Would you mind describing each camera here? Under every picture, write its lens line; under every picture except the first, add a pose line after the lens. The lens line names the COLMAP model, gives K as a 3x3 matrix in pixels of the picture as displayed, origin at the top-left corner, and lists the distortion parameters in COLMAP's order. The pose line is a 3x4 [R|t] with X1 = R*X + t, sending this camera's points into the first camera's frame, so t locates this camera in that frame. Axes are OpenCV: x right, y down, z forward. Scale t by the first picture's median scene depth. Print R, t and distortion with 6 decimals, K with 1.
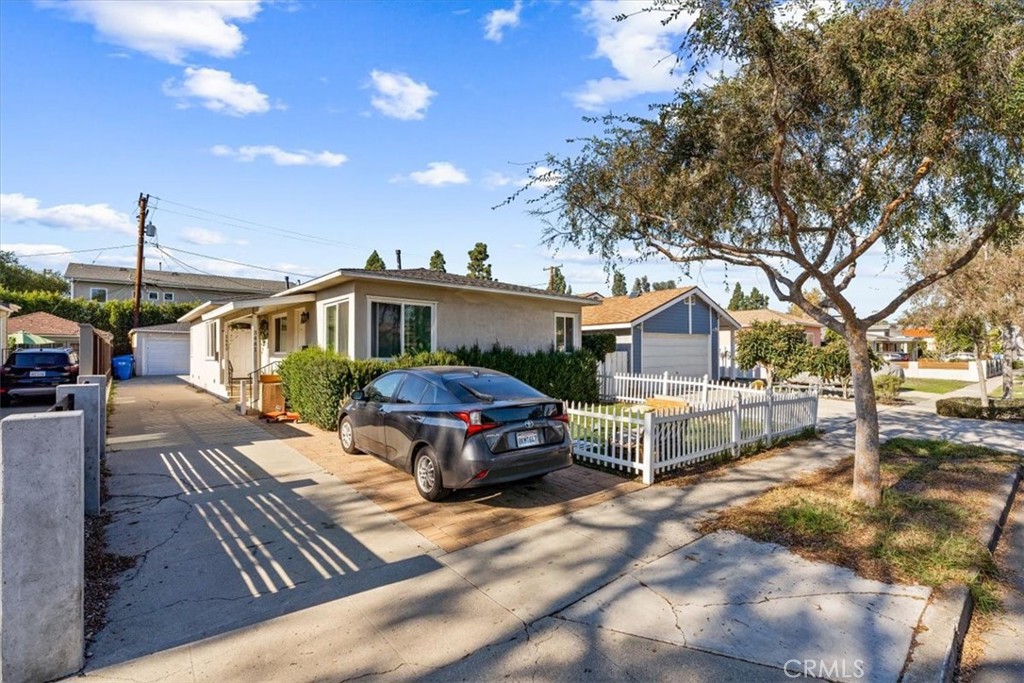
lens RADIAL K [[472.0, 0, 512.7], [0, 472.0, 353.3], [0, 0, 1]] dist [0.001440, 0.000150]
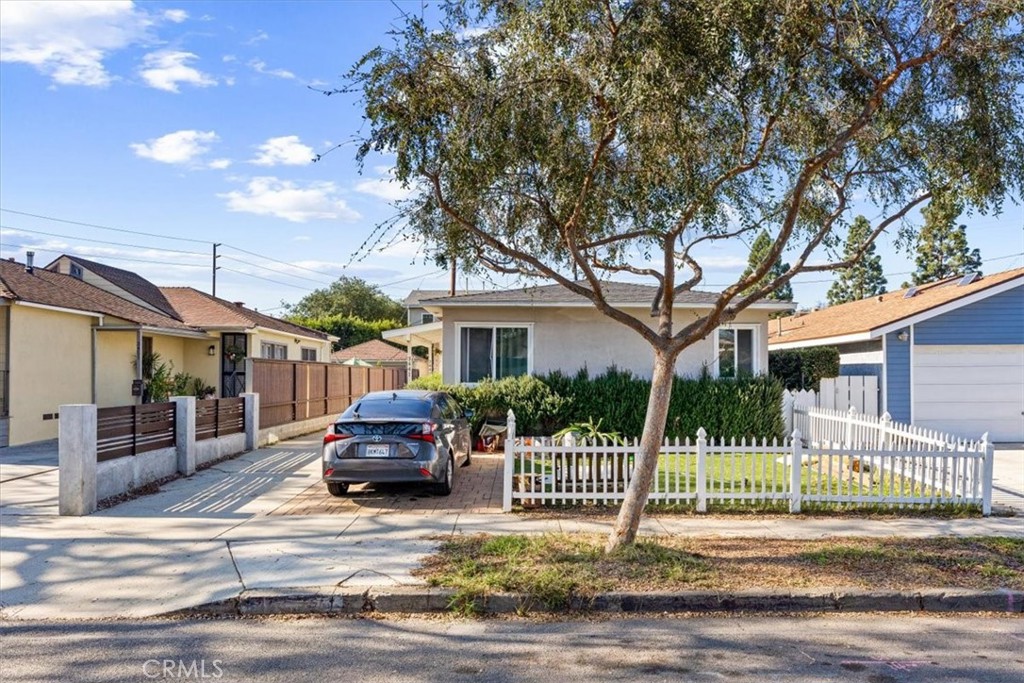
lens RADIAL K [[682.4, 0, 513.2], [0, 682.4, 371.9], [0, 0, 1]] dist [0.001516, 0.000335]
pose [[0.762400, -0.002138, -0.647103, 0.529498], [-0.001966, 0.999982, -0.005620, -0.003580], [0.647103, 0.005557, 0.762382, -0.037019]]
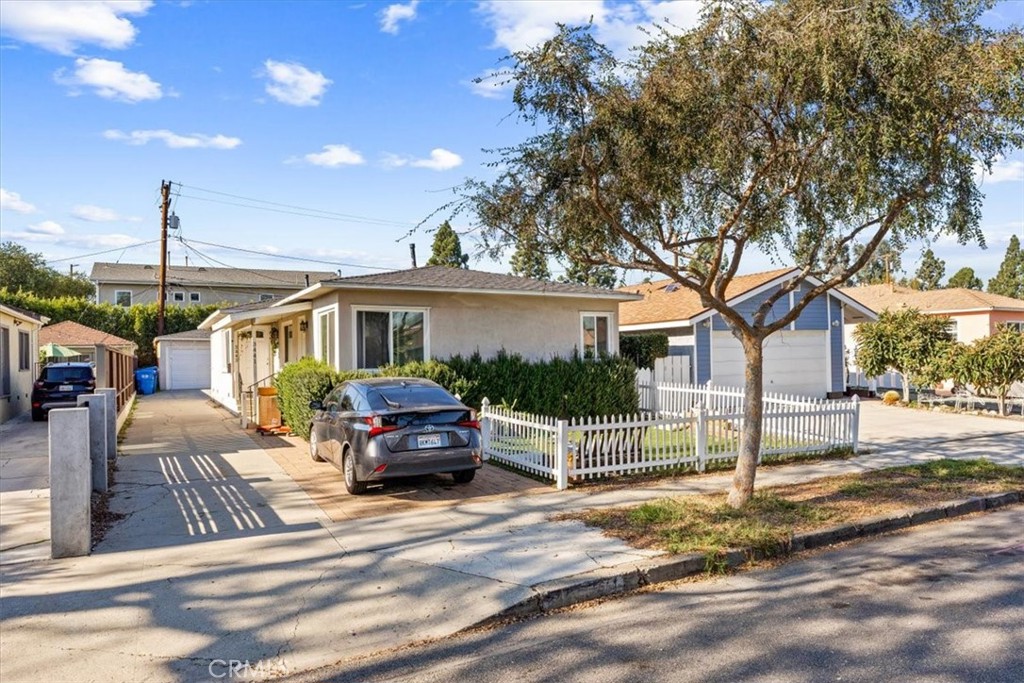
lens RADIAL K [[681.3, 0, 512.7], [0, 681.3, 358.3], [0, 0, 1]] dist [0.008301, 0.000577]
pose [[0.978108, -0.015202, -0.207544, 0.214879], [0.015949, 0.999871, 0.001926, -0.007173], [0.207488, -0.005194, 0.978224, -0.212947]]
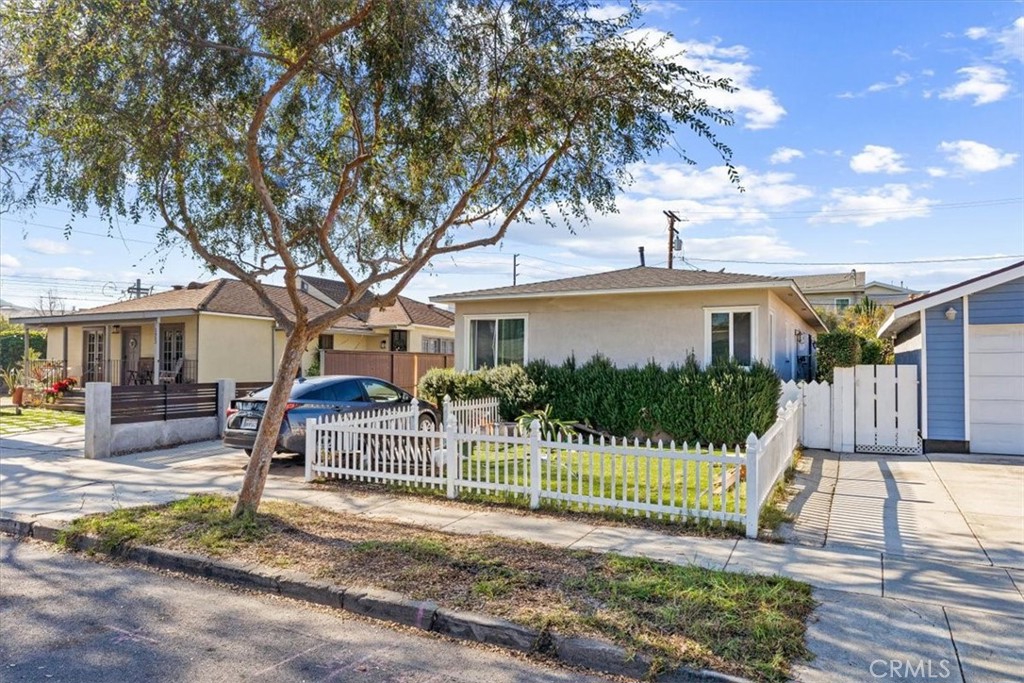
lens RADIAL K [[645.7, 0, 512.0], [0, 645.7, 341.5], [0, 0, 1]] dist [-0.001624, -0.000314]
pose [[0.374265, -0.033946, -0.926700, 0.820253], [-0.005046, 0.999240, -0.038641, -0.000082], [0.927308, 0.019138, 0.373810, 0.372889]]
